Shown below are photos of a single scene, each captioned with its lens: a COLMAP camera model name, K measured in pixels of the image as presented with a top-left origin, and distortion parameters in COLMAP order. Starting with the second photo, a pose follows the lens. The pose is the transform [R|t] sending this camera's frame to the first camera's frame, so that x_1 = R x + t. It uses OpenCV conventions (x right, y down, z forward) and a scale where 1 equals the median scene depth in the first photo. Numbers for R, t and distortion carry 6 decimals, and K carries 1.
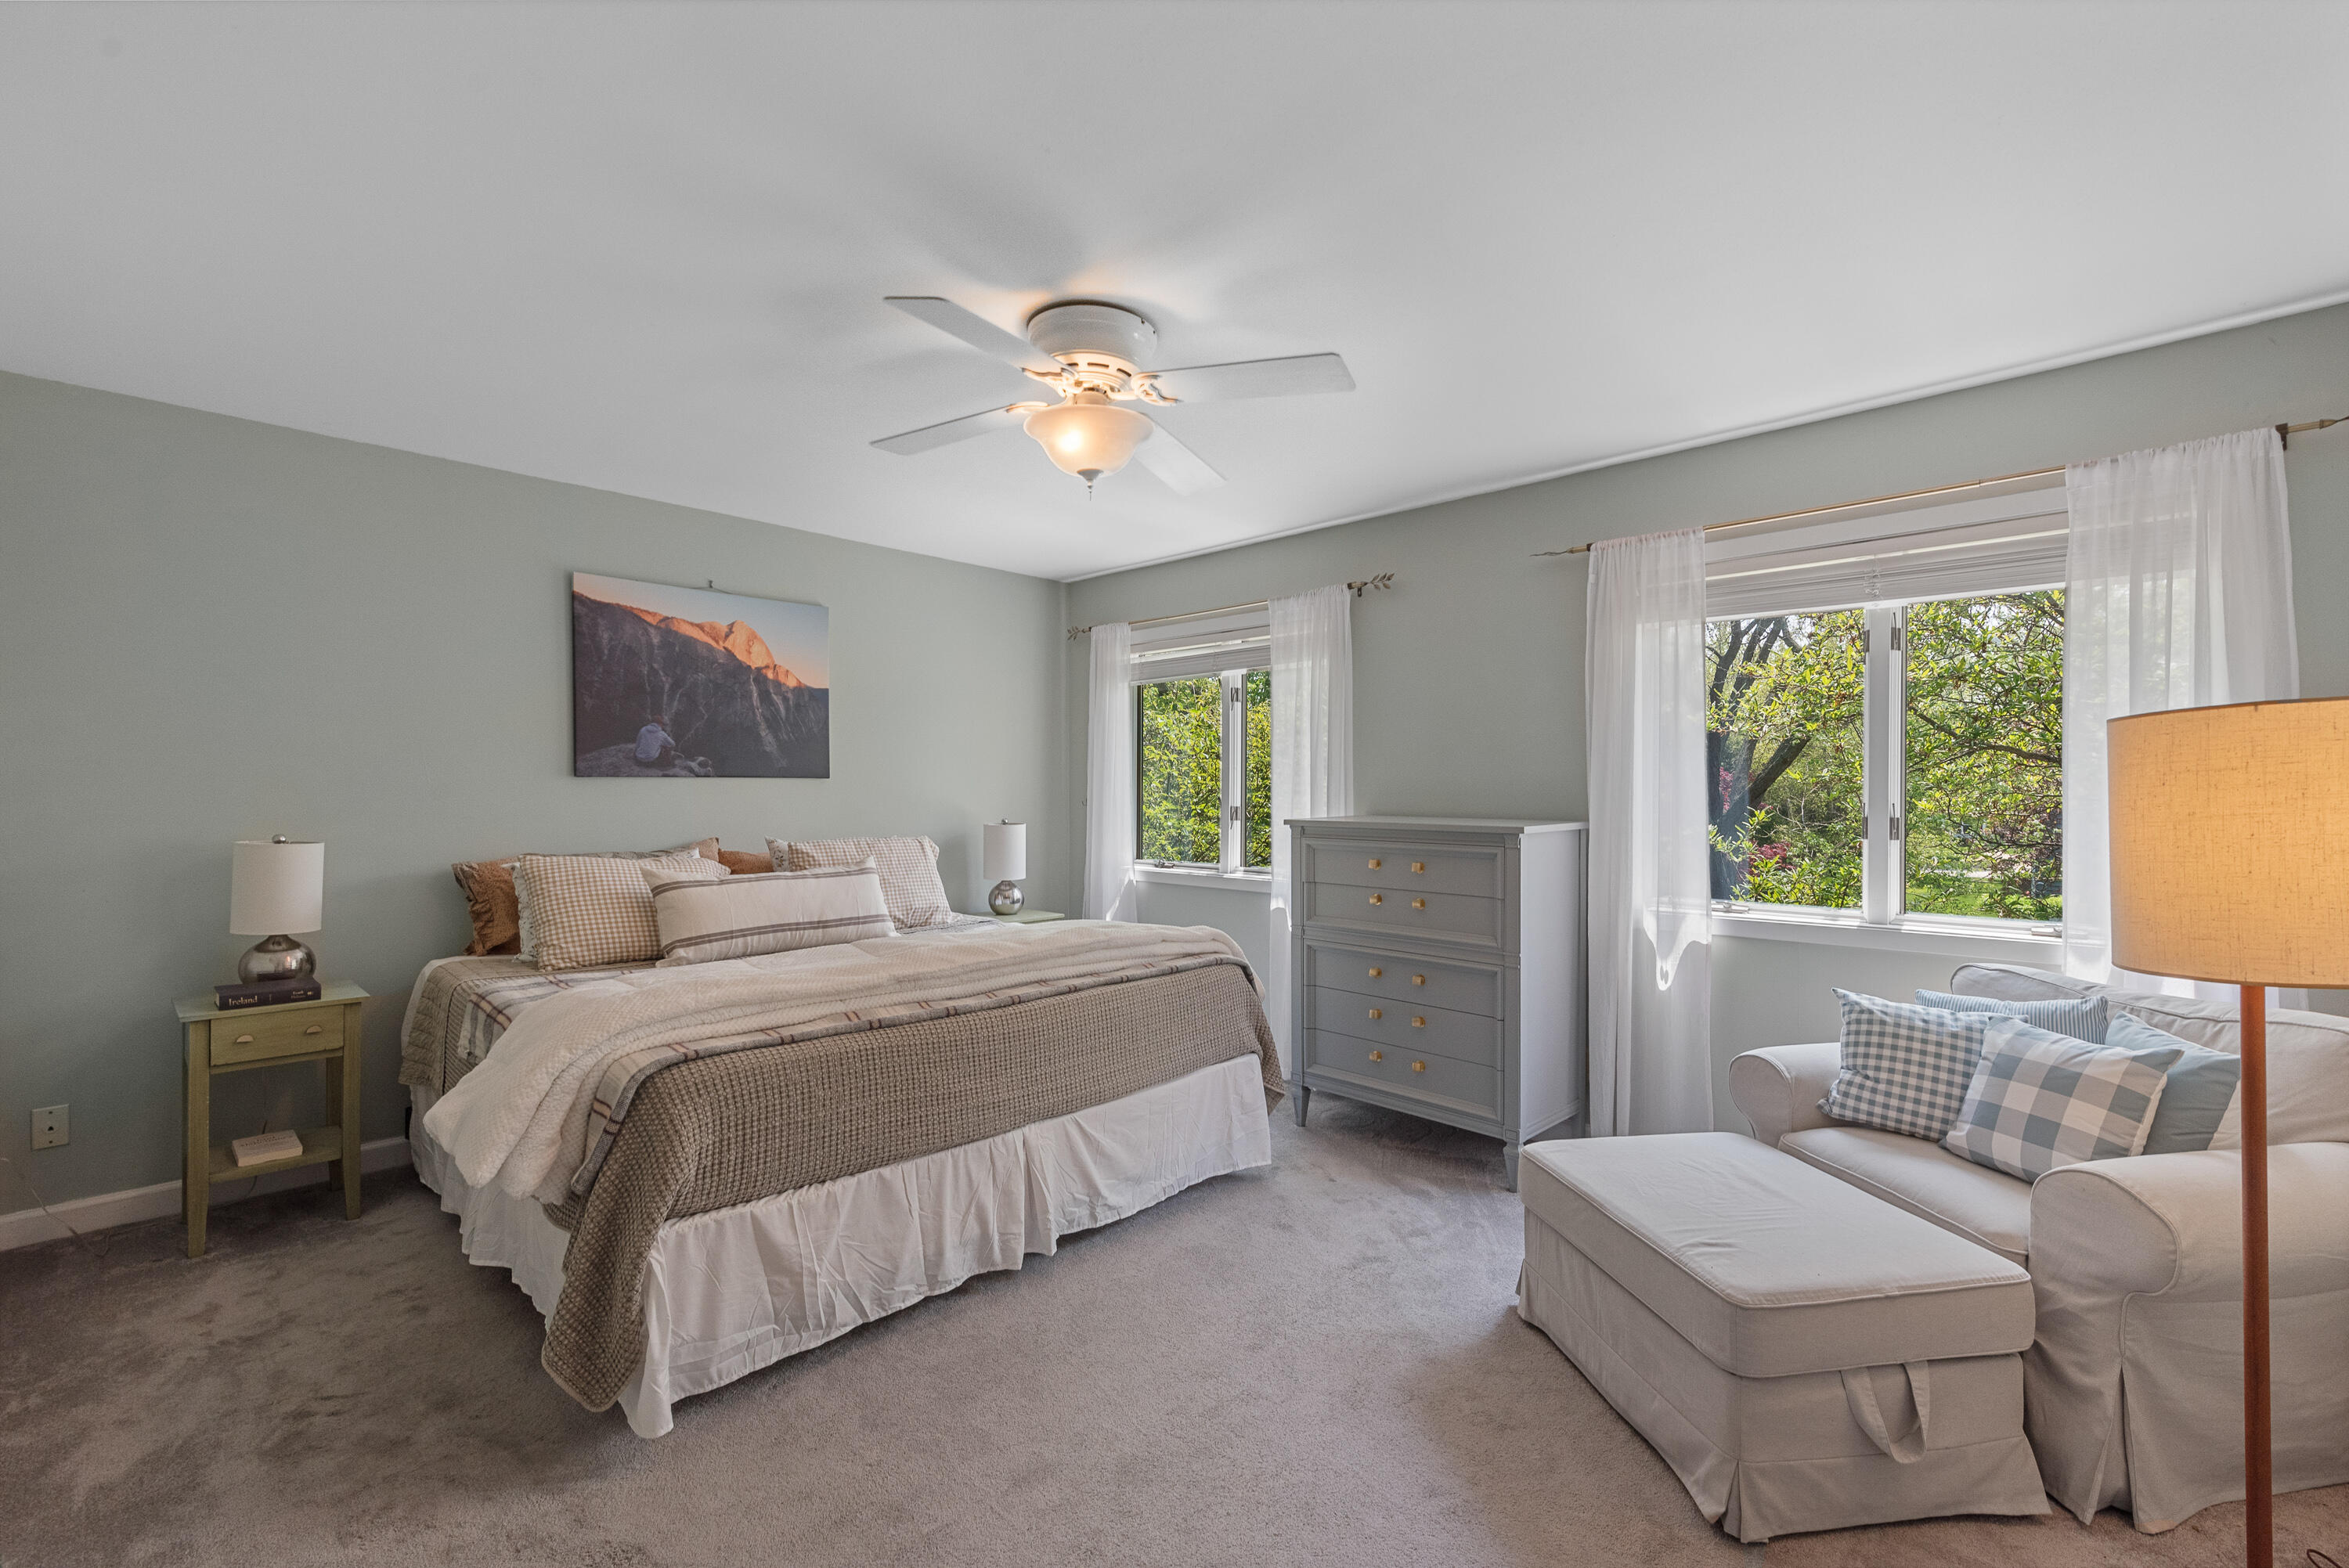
lens RADIAL K [[1018.9, 0, 1178.3], [0, 1018.9, 787.4], [0, 0, 1]] dist [0.001321, 0.000821]
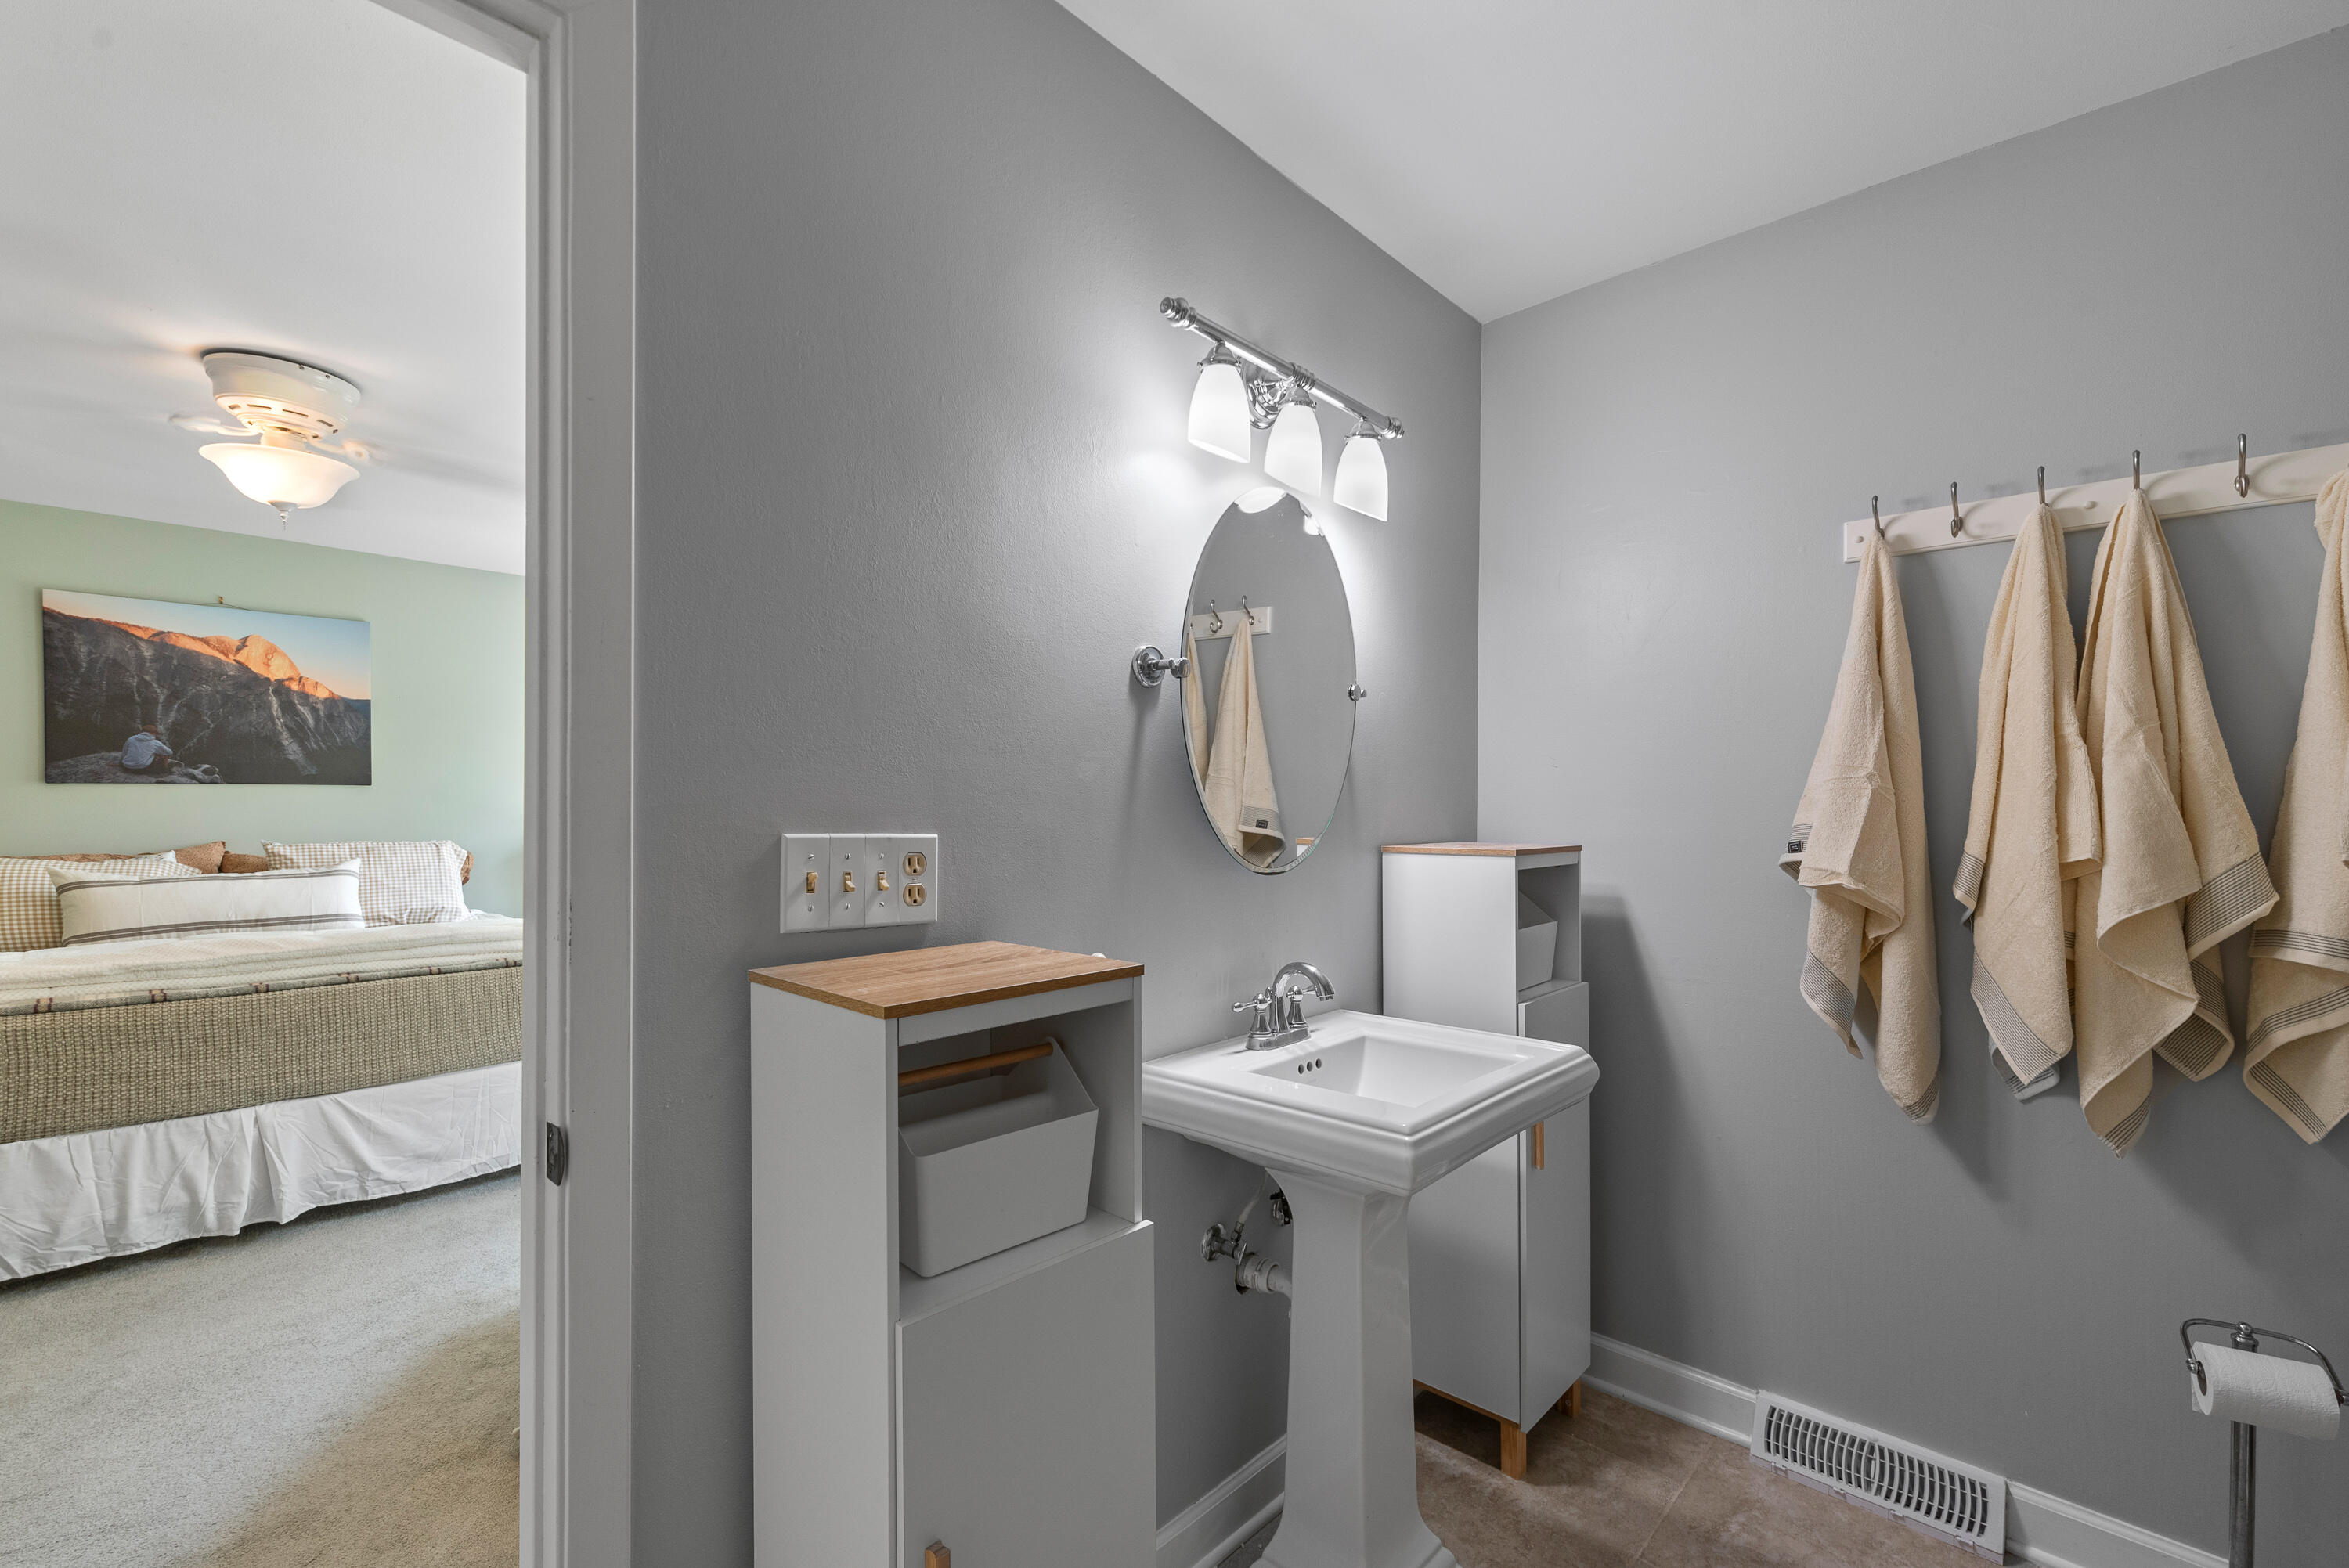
lens RADIAL K [[1018.9, 0, 1173.9], [0, 1018.9, 805.7], [0, 0, 1]] dist [0.001321, 0.000821]
pose [[0.999994, 0.002416, -0.002379, 0.745922], [-0.002394, 0.999955, 0.009154, 0.000799], [0.002401, -0.009148, 0.999955, -0.075082]]
